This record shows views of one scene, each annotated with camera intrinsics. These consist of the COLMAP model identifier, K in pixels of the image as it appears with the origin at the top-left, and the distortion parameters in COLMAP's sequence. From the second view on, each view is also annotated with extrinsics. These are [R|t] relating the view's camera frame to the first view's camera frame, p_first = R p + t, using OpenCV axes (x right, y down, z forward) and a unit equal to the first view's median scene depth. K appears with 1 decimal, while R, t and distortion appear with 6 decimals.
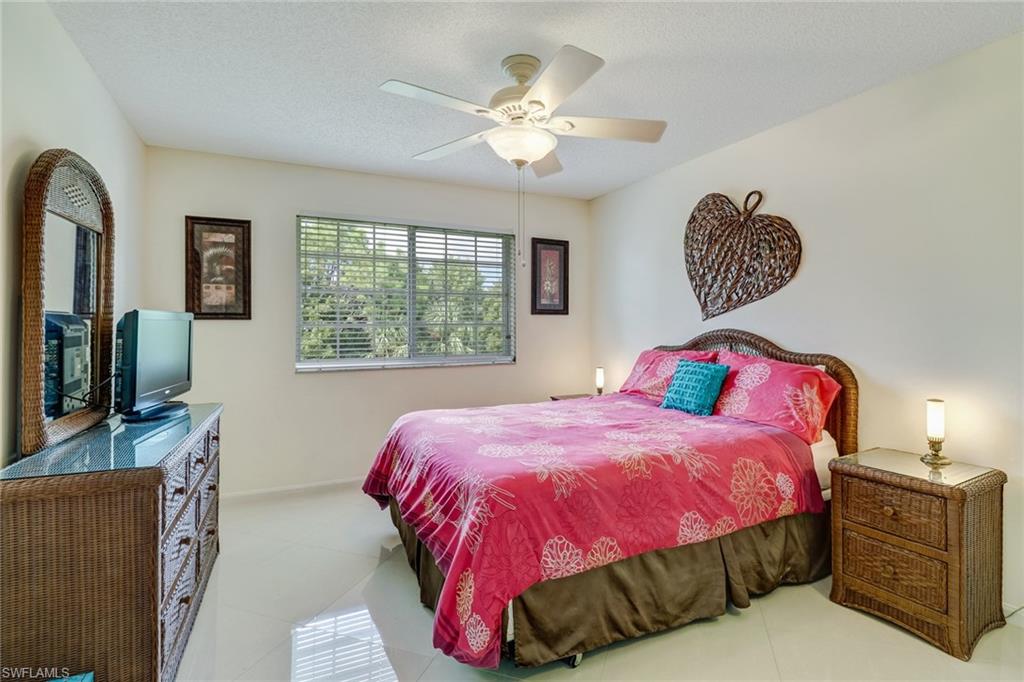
lens RADIAL K [[506.7, 0, 512.7], [0, 506.7, 323.3], [0, 0, 1]] dist [0.029539, -0.014566]
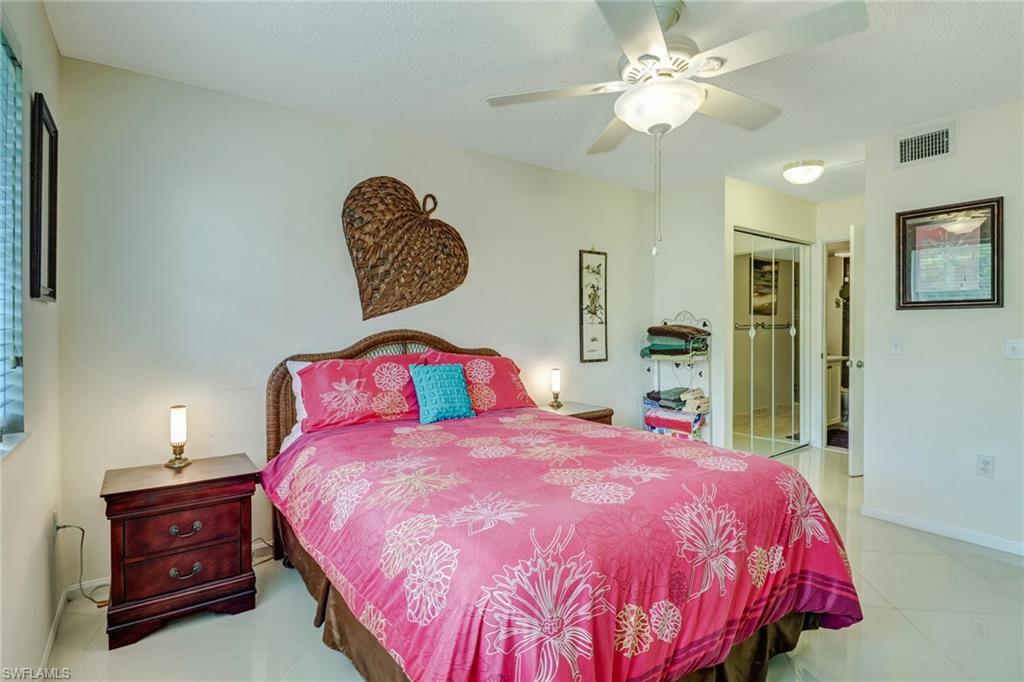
lens RADIAL K [[506.7, 0, 512.7], [0, 506.7, 323.3], [0, 0, 1]] dist [0.029539, -0.014566]
pose [[-0.198959, 0.014857, 0.979895, -0.525672], [0.007198, 0.999880, -0.013699, 0.014554], [-0.979981, 0.004328, -0.199042, 0.986719]]
